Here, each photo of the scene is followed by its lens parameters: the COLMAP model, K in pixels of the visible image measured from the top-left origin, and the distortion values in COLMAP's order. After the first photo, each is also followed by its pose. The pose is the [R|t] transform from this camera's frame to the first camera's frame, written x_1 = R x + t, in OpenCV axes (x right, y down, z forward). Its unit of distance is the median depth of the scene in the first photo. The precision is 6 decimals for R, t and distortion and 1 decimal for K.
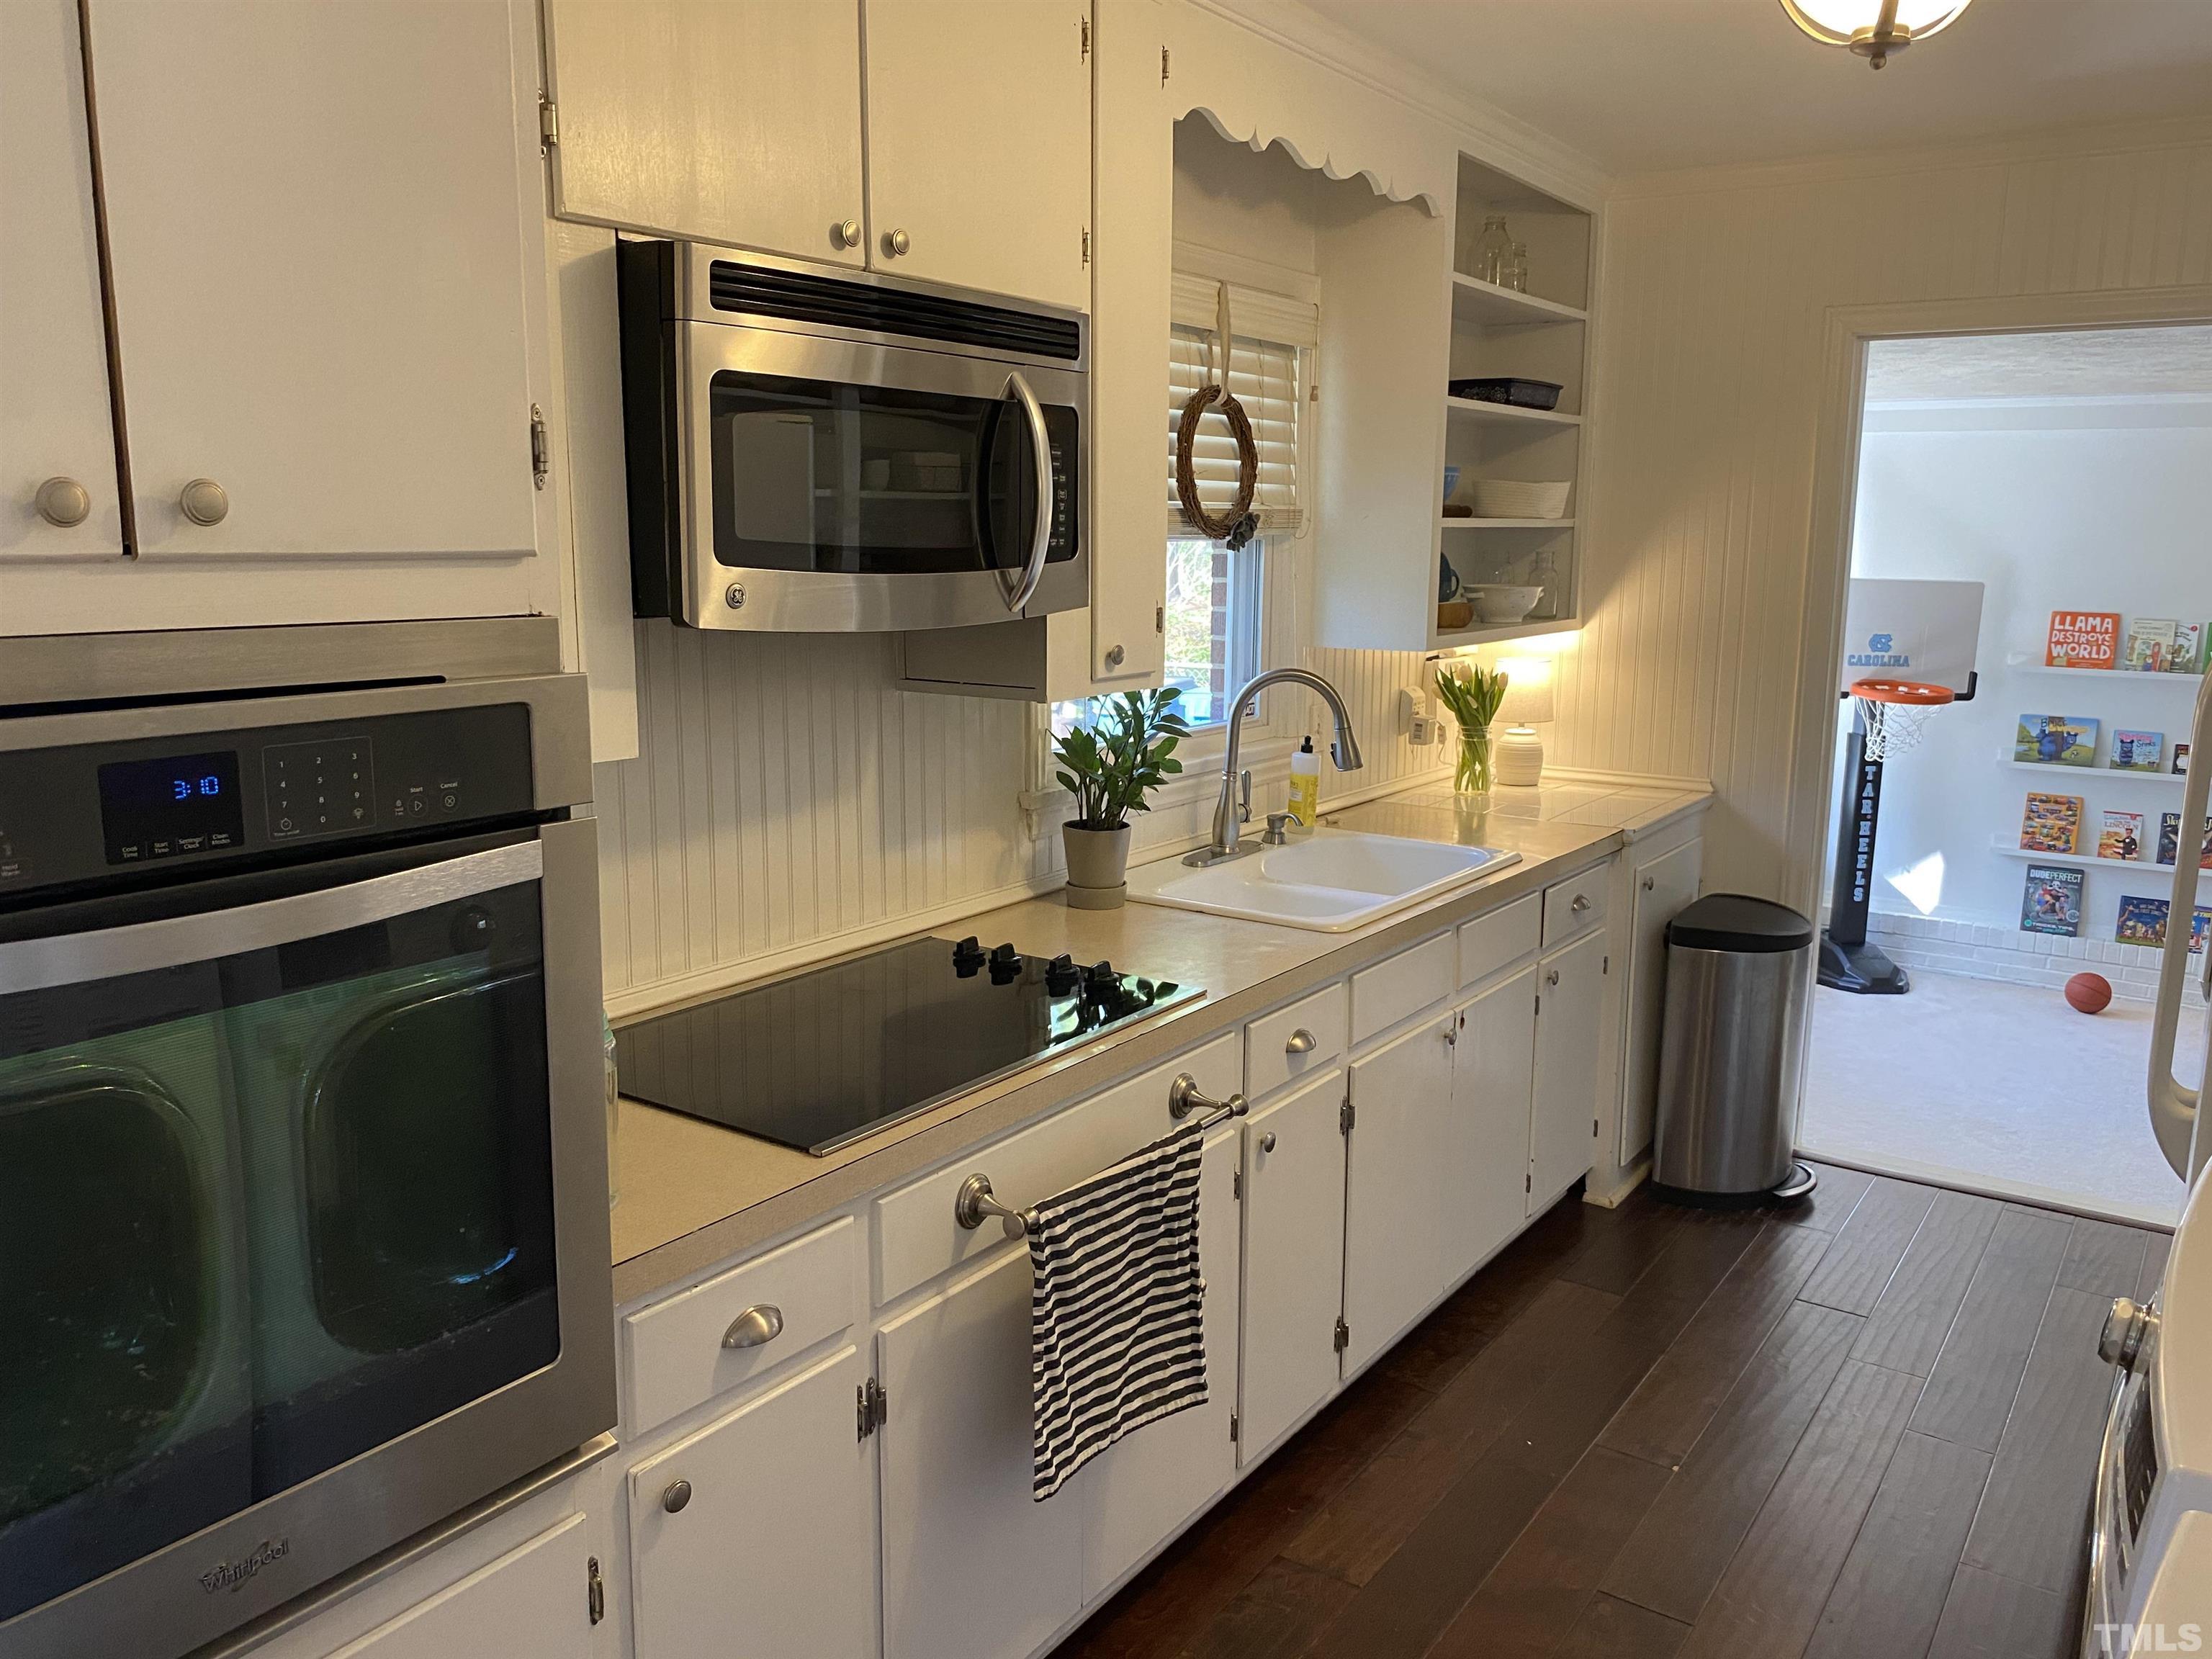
lens RADIAL K [[1723.9, 0, 1106.1], [0, 1723.9, 834.5], [0, 0, 1]] dist [0.076967, -0.083964]
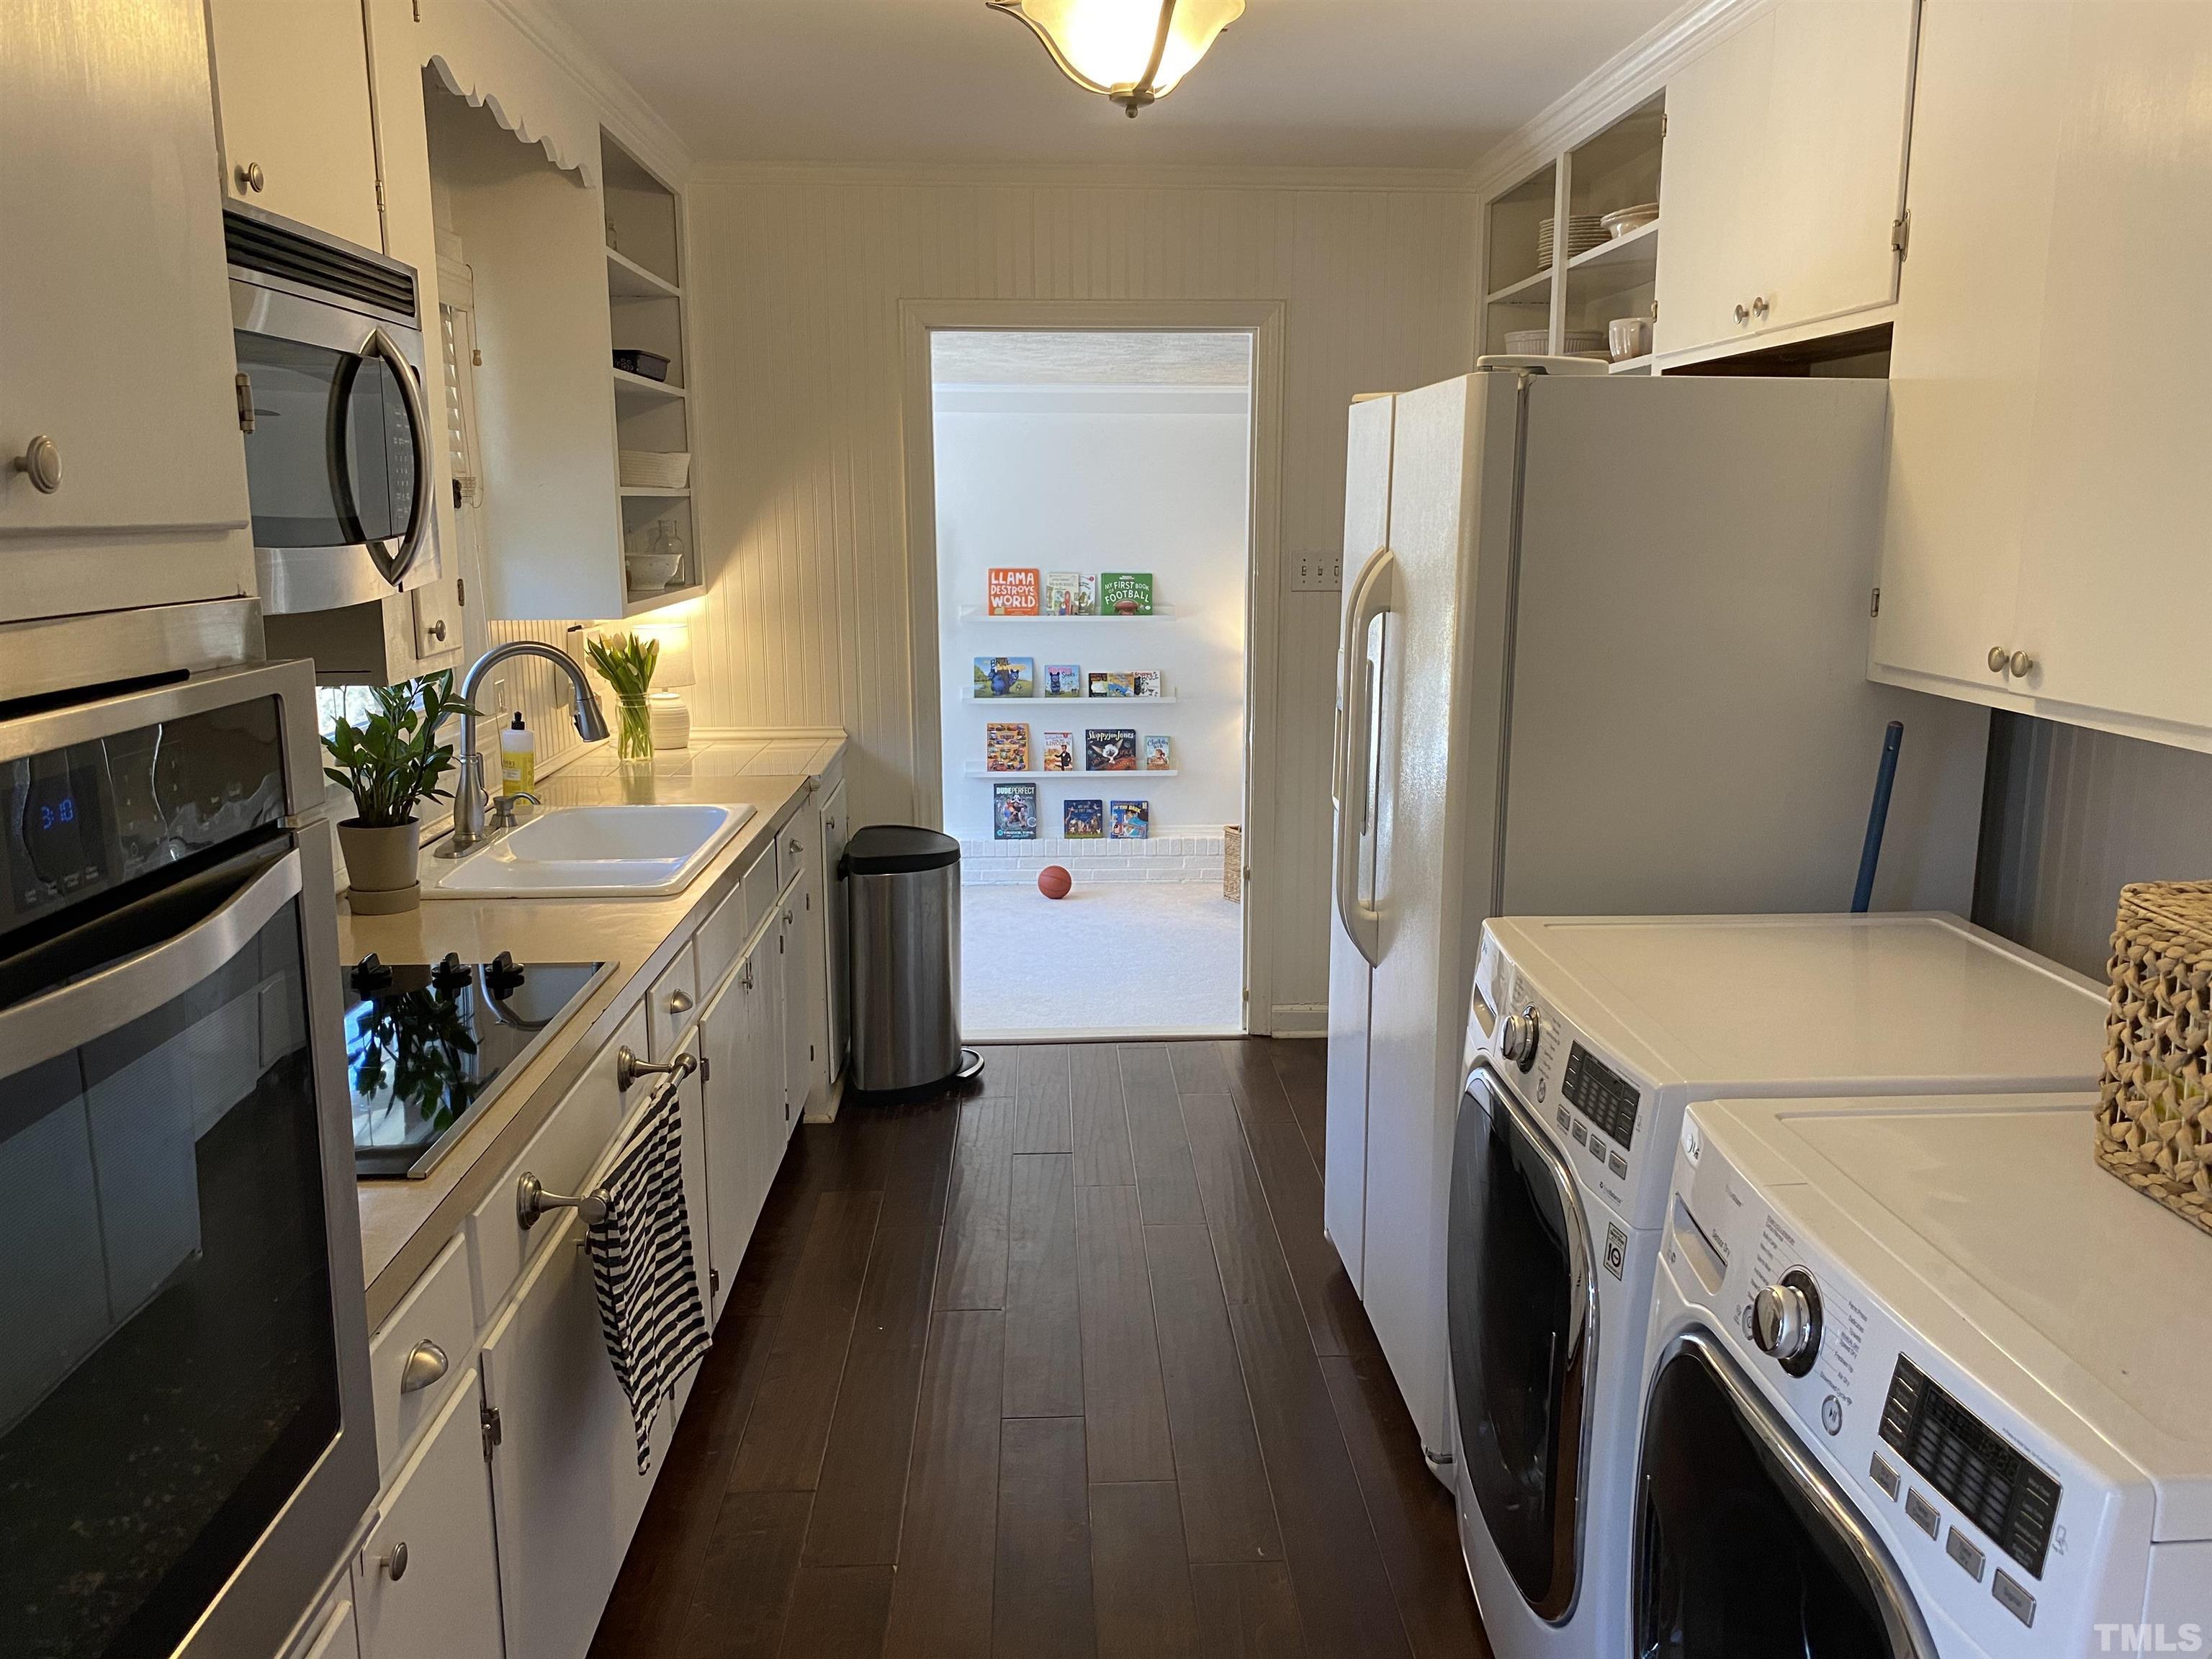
lens RADIAL K [[1723.9, 0, 1115.9], [0, 1723.9, 847.0], [0, 0, 1]] dist [0.076967, -0.083964]
pose [[0.801812, -0.129960, 0.583273, -0.168643], [0.117140, 0.991311, 0.059847, -0.001103], [-0.585982, 0.020338, 0.810069, 0.009754]]
